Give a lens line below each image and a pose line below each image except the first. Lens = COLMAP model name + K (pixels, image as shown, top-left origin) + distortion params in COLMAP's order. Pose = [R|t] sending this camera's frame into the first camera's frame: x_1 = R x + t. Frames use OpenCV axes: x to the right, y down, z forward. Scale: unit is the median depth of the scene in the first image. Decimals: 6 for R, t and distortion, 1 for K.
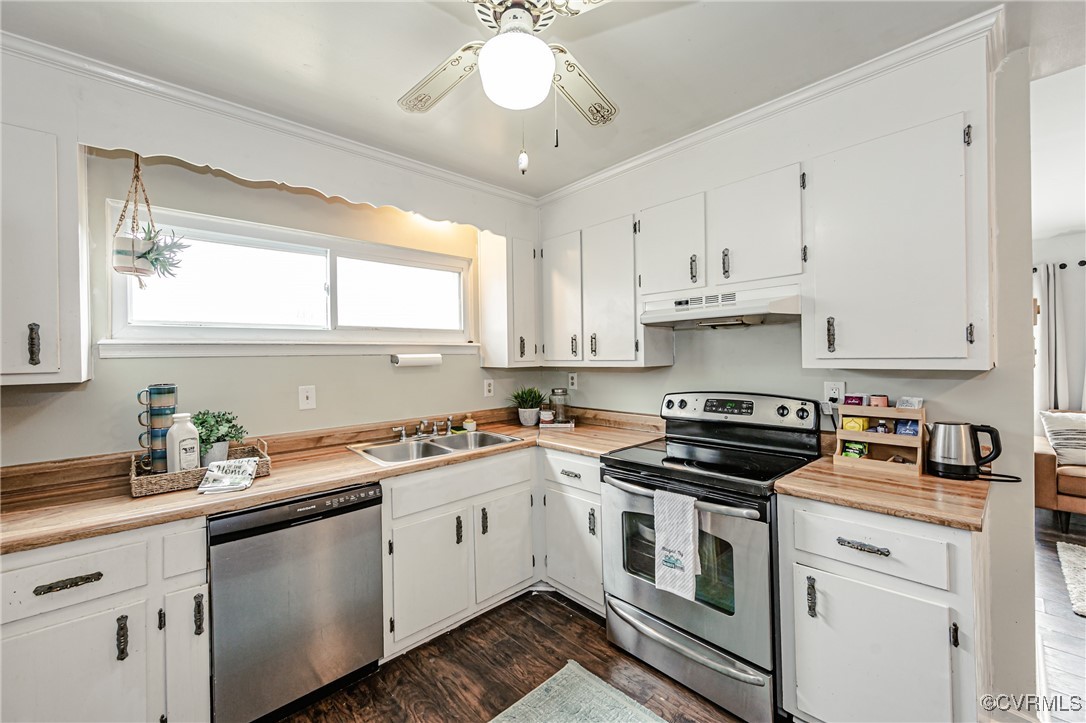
lens RADIAL K [[434.8, 0, 536.7], [0, 434.8, 356.7], [0, 0, 1]] dist [-0.000511, -0.001646]
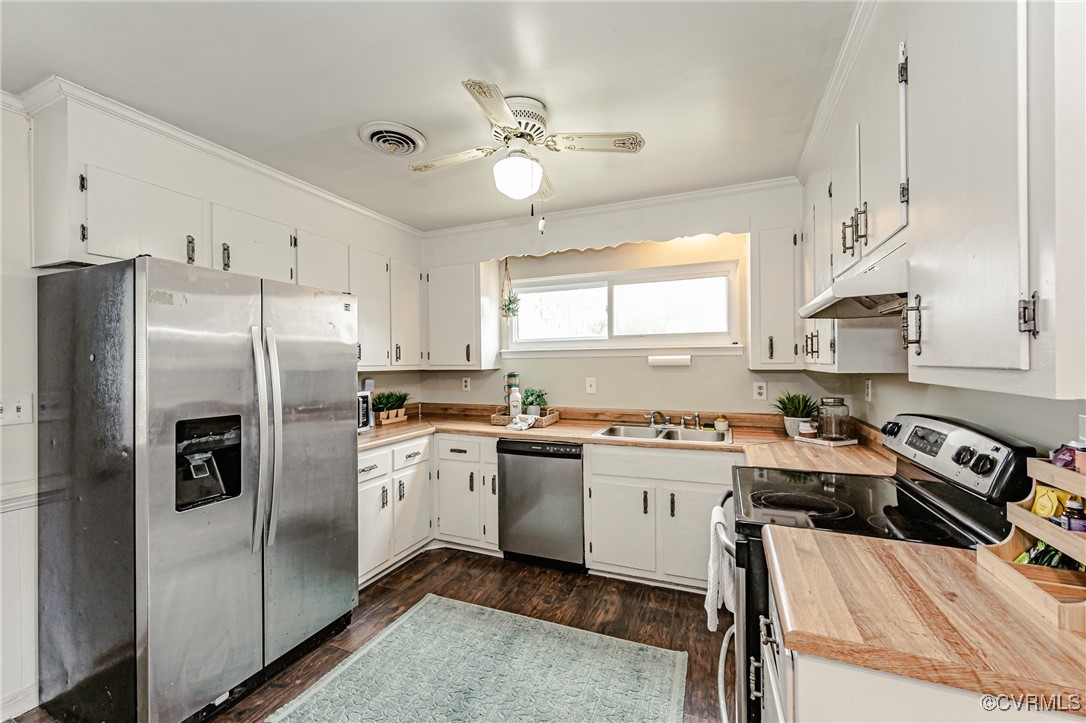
lens RADIAL K [[434.8, 0, 535.3], [0, 434.8, 363.9], [0, 0, 1]] dist [-0.000511, -0.001646]
pose [[0.412475, 0.016104, -0.910826, 0.848626], [0.002180, 0.999823, 0.018665, -0.009047], [0.910966, -0.009684, 0.412368, 0.247058]]
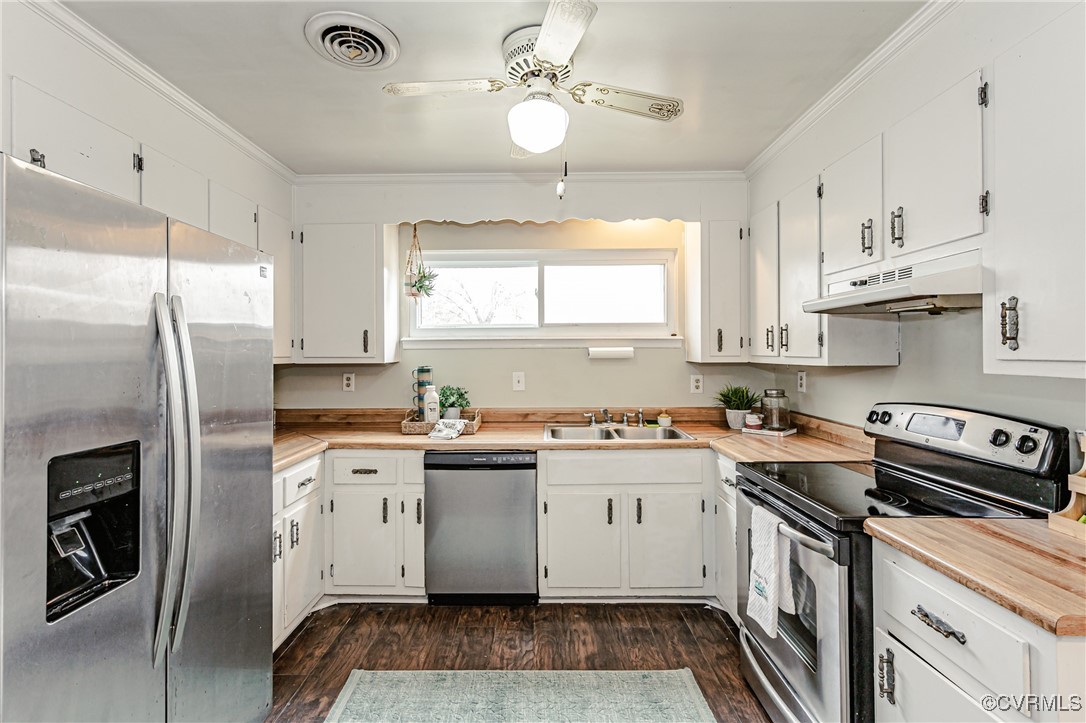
lens RADIAL K [[502.9, 0, 529.6], [0, 502.9, 351.3], [0, 0, 1]] dist [-0.003833, 0.000438]
pose [[0.725128, 0.012298, -0.688505, 0.569853], [-0.008077, 0.999924, 0.009355, -0.008630], [0.688567, -0.001222, 0.725172, -0.042244]]
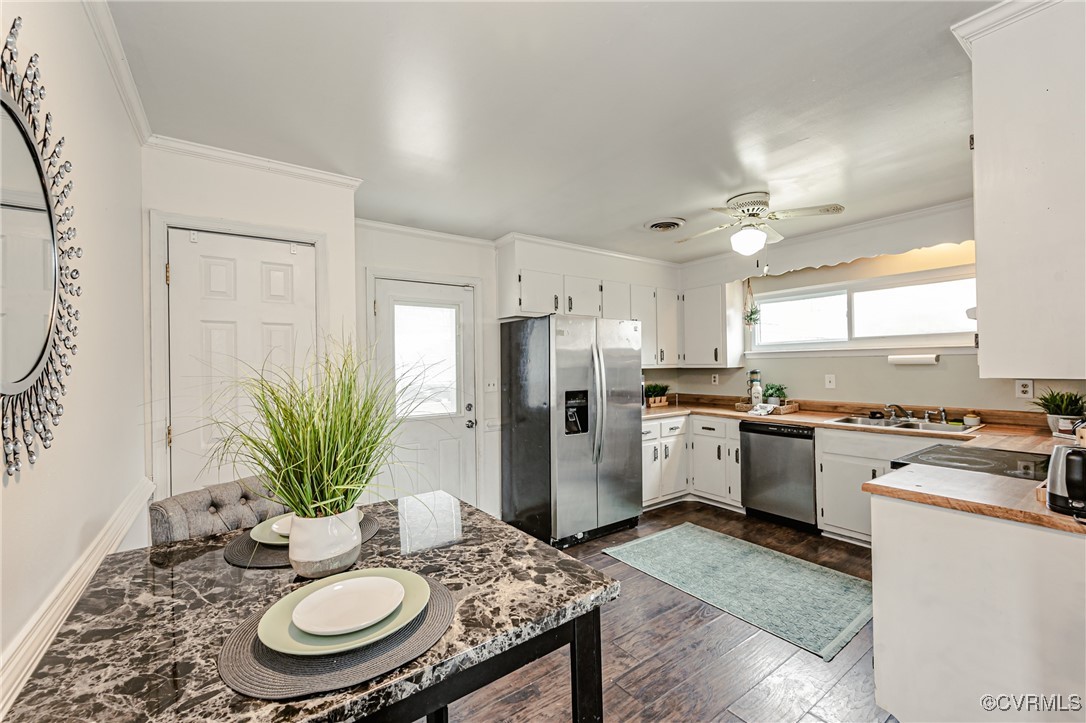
lens RADIAL K [[434.8, 0, 540.3], [0, 434.8, 362.4], [0, 0, 1]] dist [-0.000511, -0.001646]
pose [[-0.120031, 0.013500, -0.992678, 1.479304], [0.015232, 0.999815, 0.011755, -0.021377], [0.992653, -0.013710, -0.120214, 0.090739]]
